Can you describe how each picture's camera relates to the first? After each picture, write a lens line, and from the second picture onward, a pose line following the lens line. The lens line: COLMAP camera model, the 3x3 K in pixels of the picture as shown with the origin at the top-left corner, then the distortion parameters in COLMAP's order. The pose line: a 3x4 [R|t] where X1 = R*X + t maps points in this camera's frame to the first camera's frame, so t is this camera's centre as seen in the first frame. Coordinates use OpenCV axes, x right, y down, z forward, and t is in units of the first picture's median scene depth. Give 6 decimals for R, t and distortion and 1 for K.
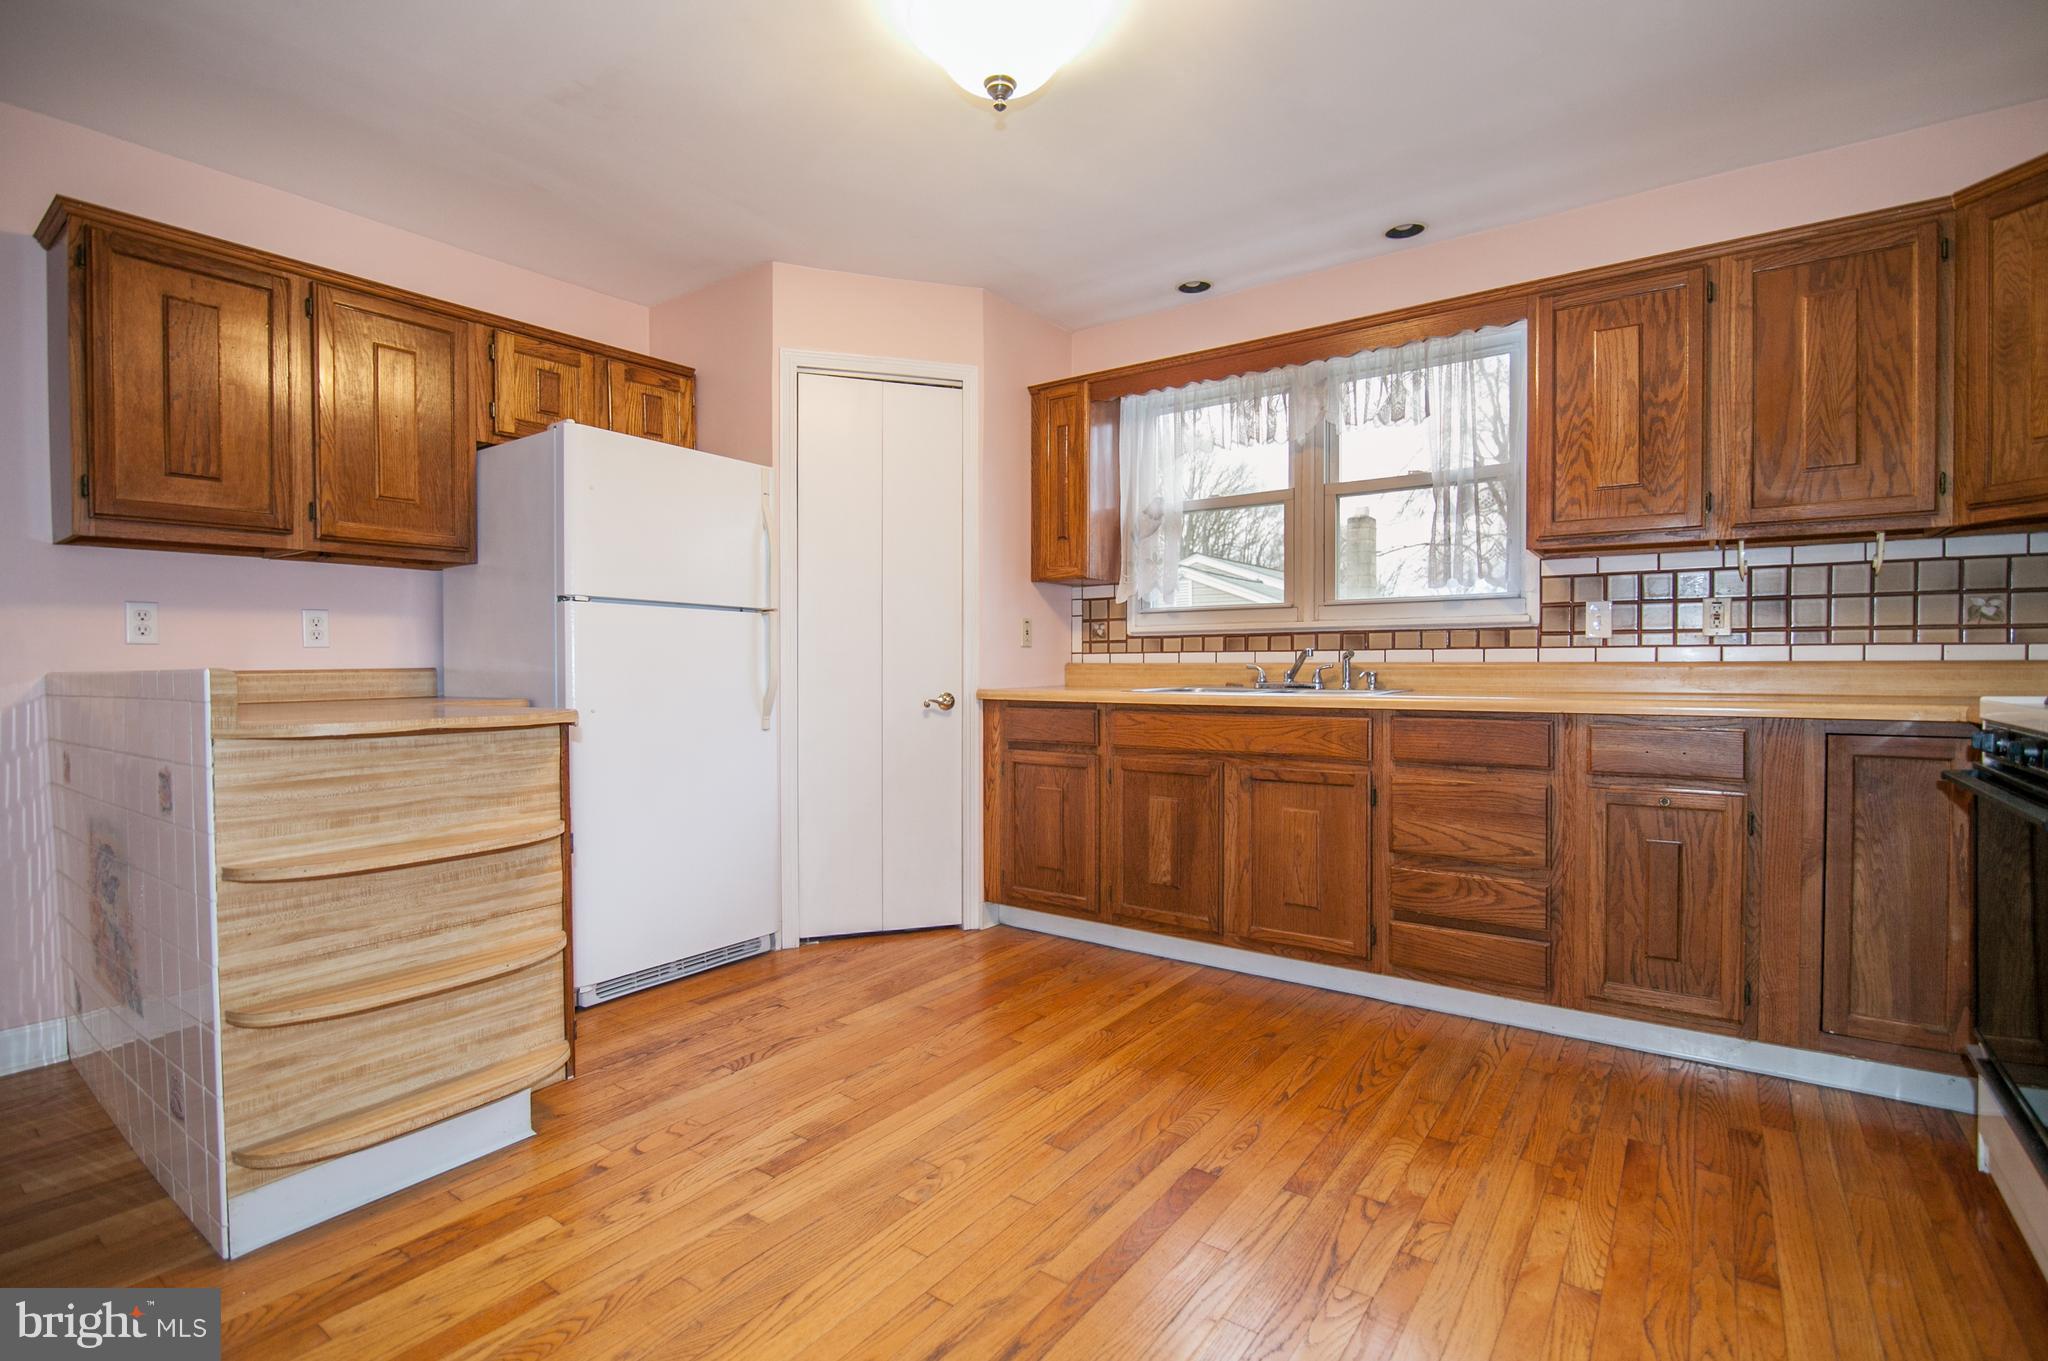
lens RADIAL K [[961.6, 0, 1029.6], [0, 961.6, 680.2], [0, 0, 1]] dist [-0.022034, 0.000319]
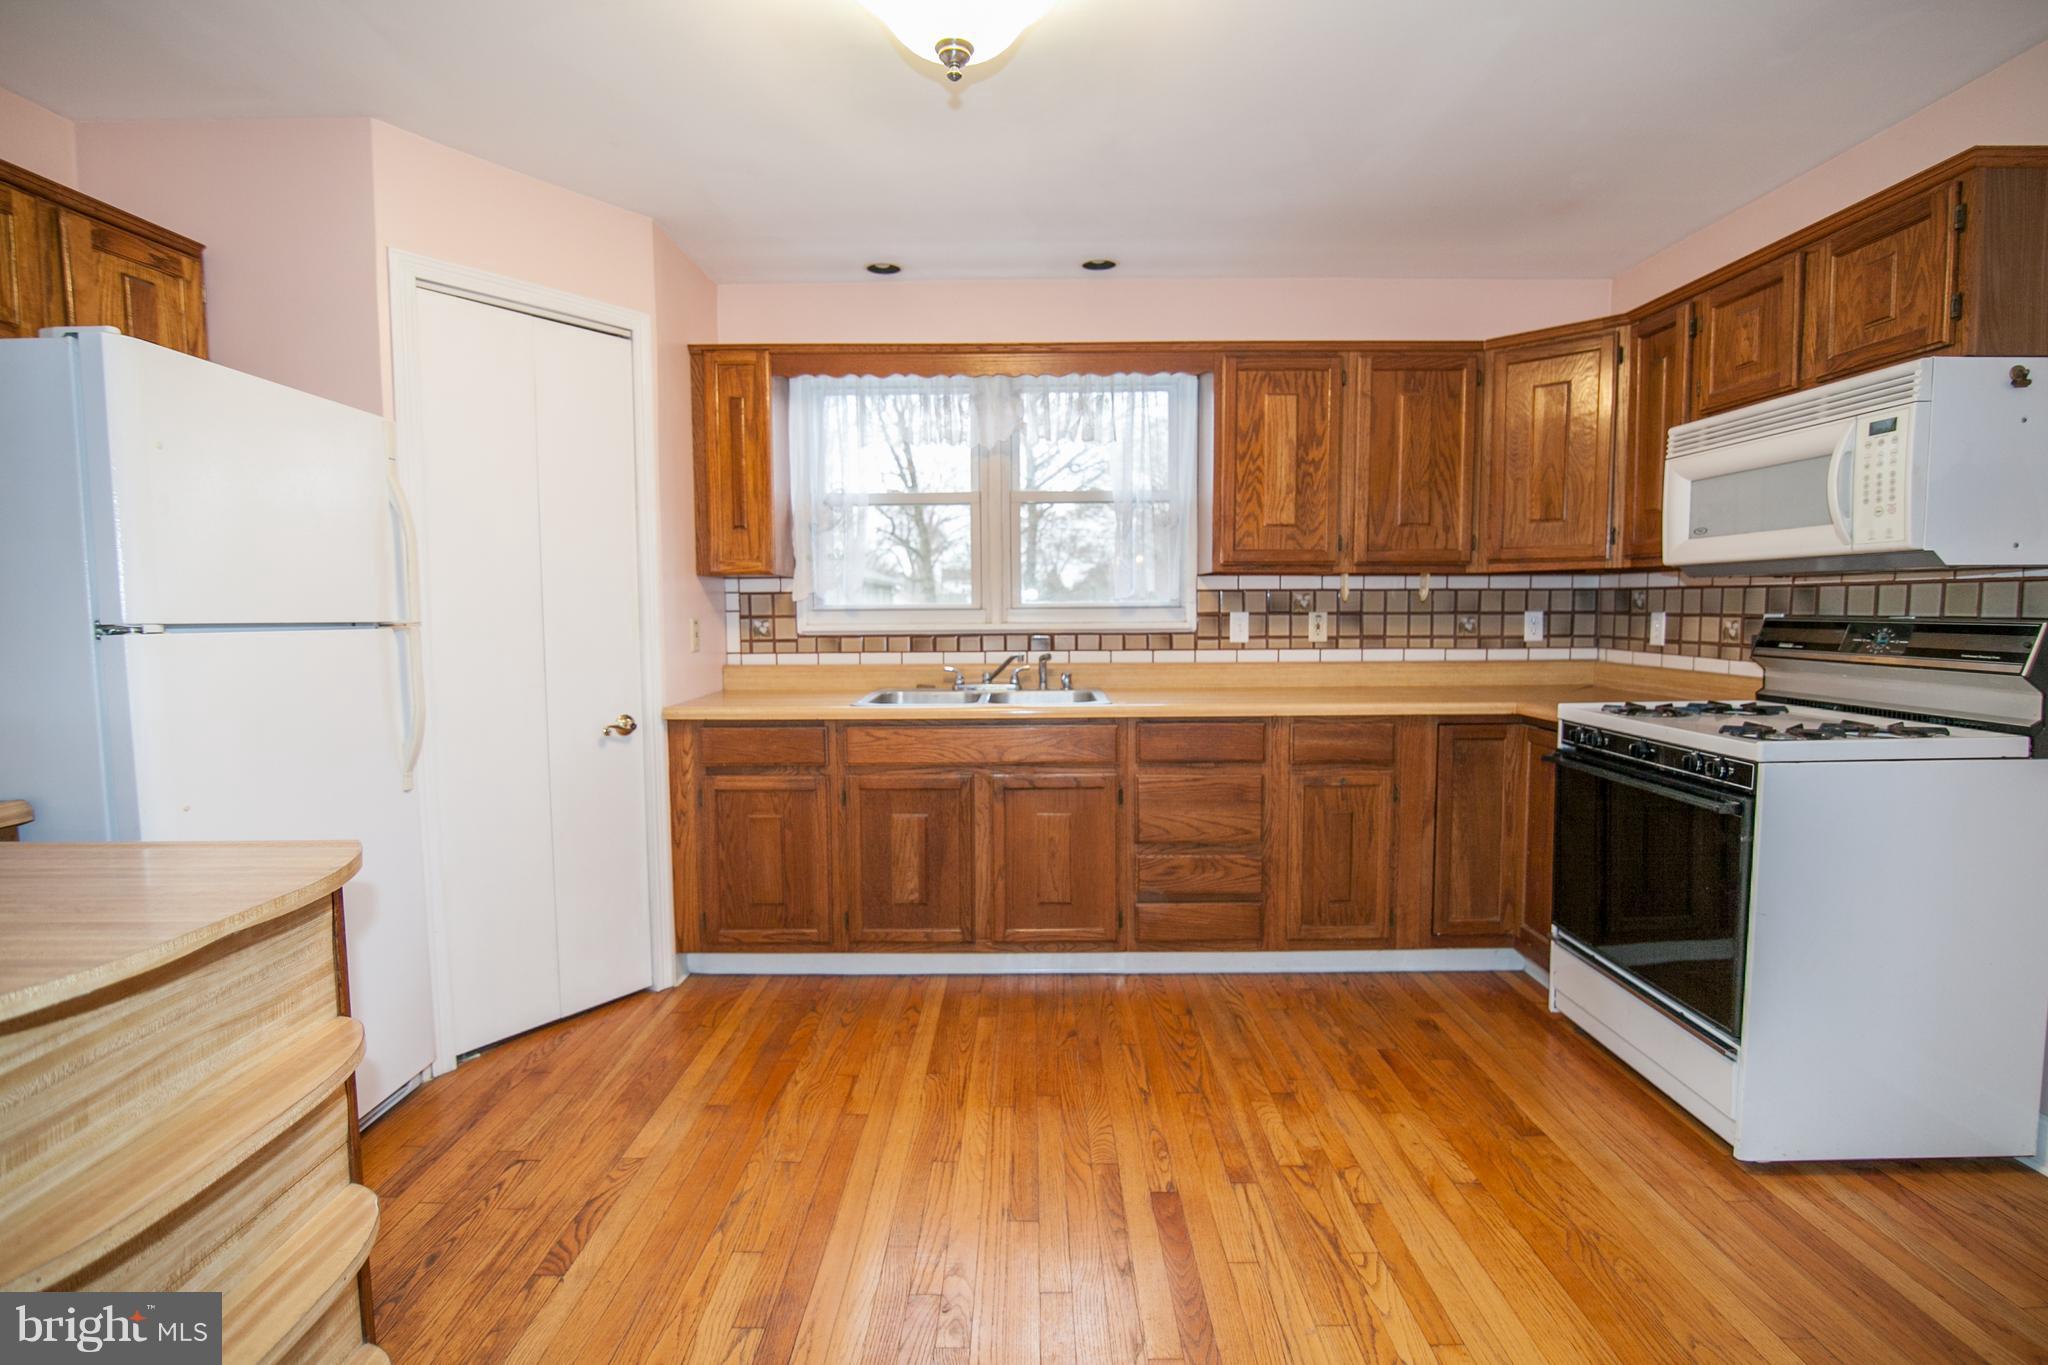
lens RADIAL K [[951.8, 0, 1035.8], [0, 951.8, 676.3], [0, 0, 1]] dist [-0.020625, 0.000281]
pose [[0.806195, -0.044719, 0.589957, -0.355198], [0.011524, 0.998137, 0.059912, -0.081318], [-0.591537, -0.041502, 0.805209, 0.179878]]
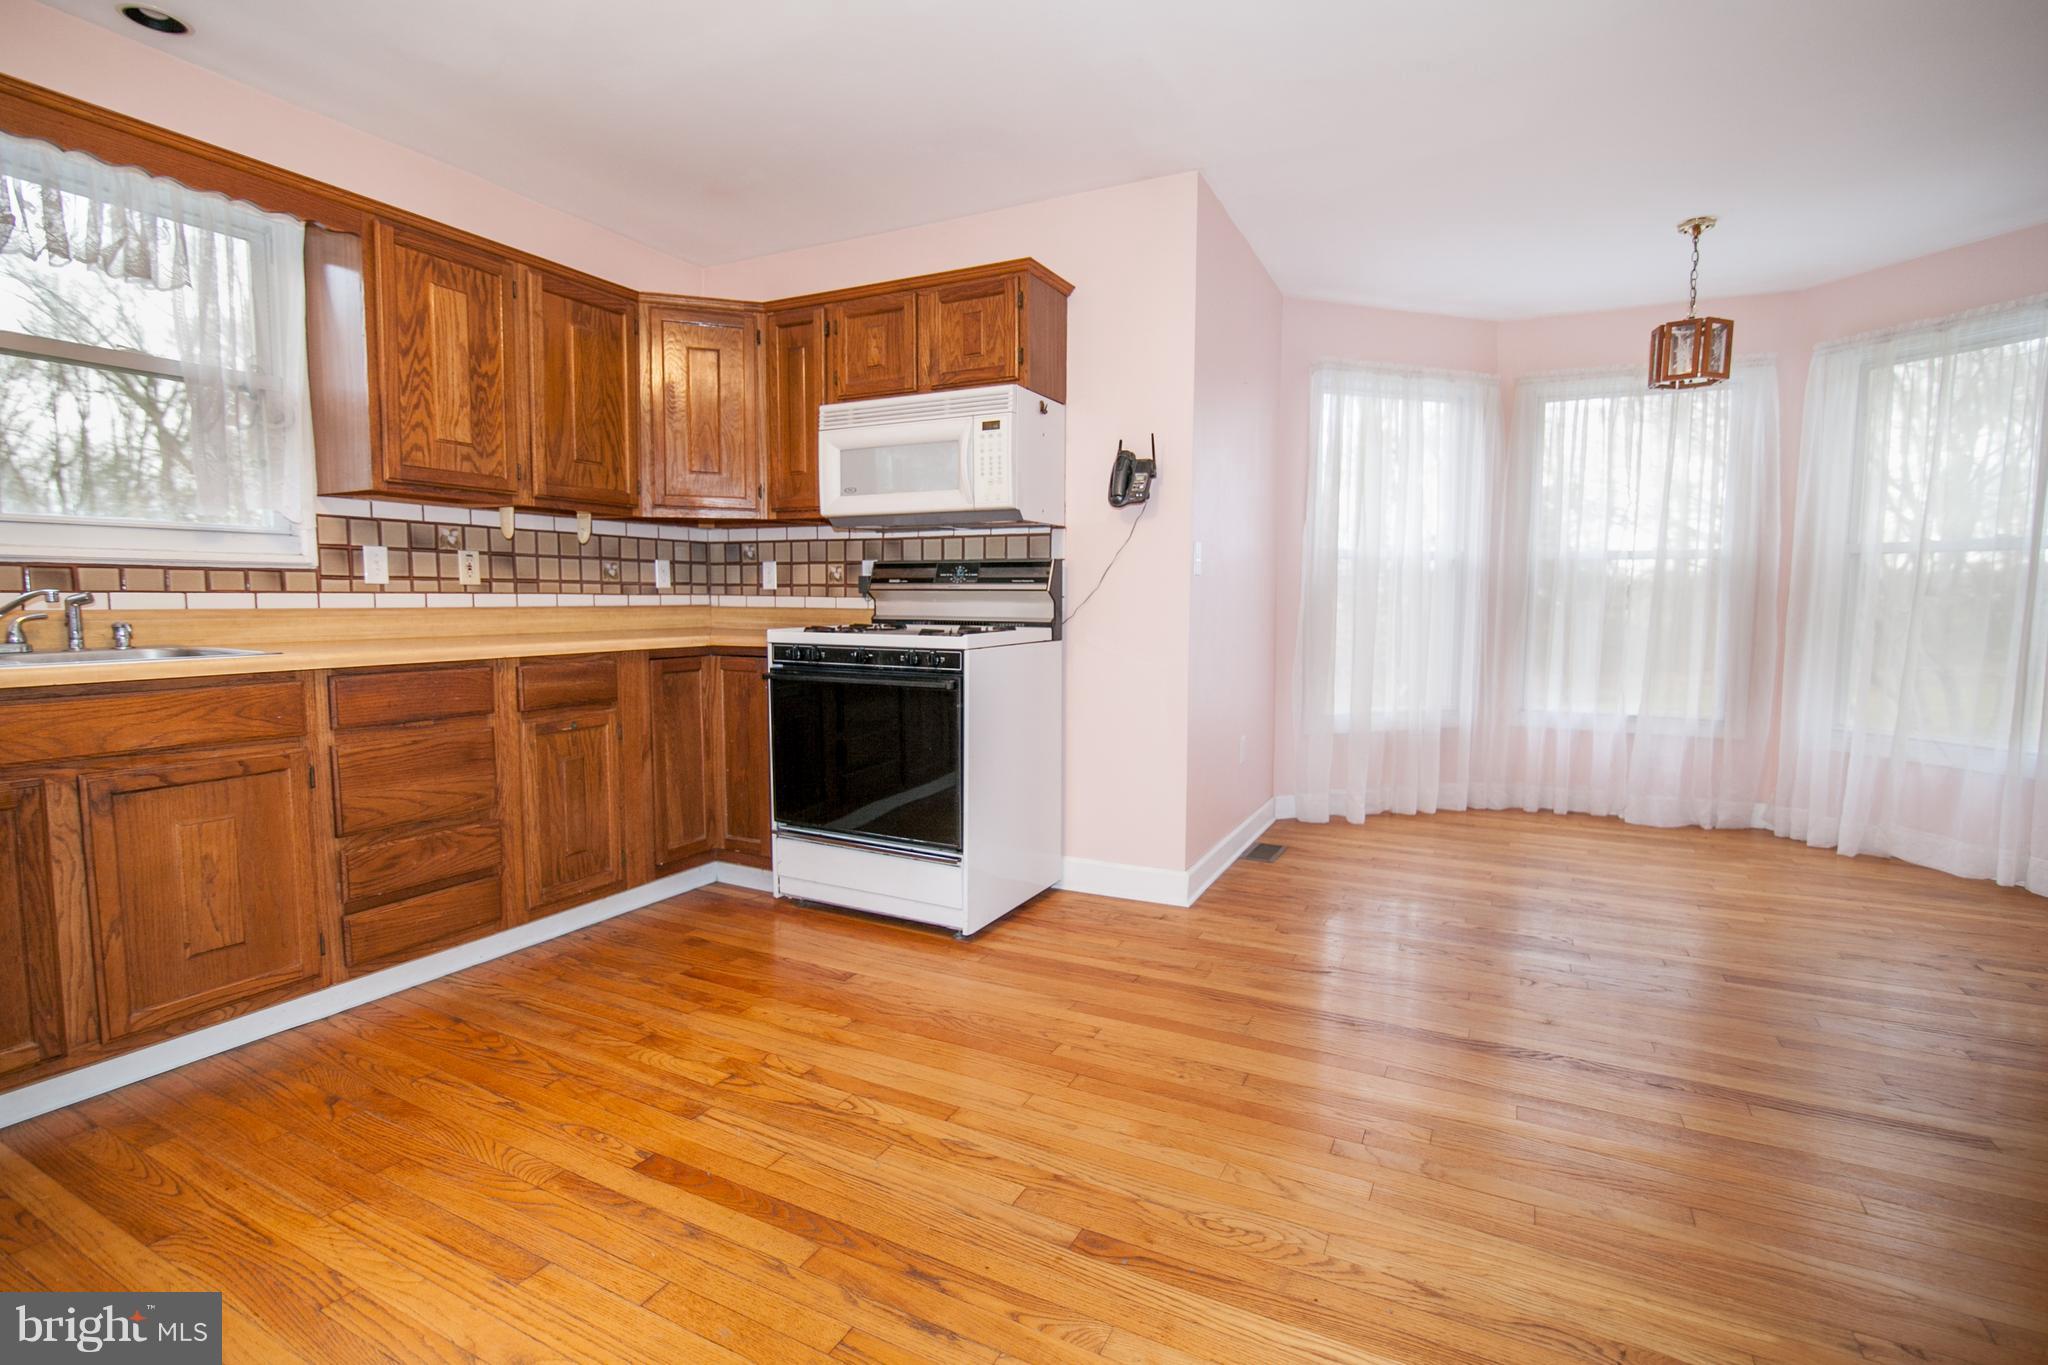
lens RADIAL K [[951.8, 0, 1035.8], [0, 951.8, 676.3], [0, 0, 1]] dist [-0.020625, 0.000281]
pose [[-0.164470, -0.079000, 0.983213, -0.512910], [0.010727, 0.996585, 0.081869, -0.022262], [-0.986324, 0.024012, -0.163061, 0.515747]]
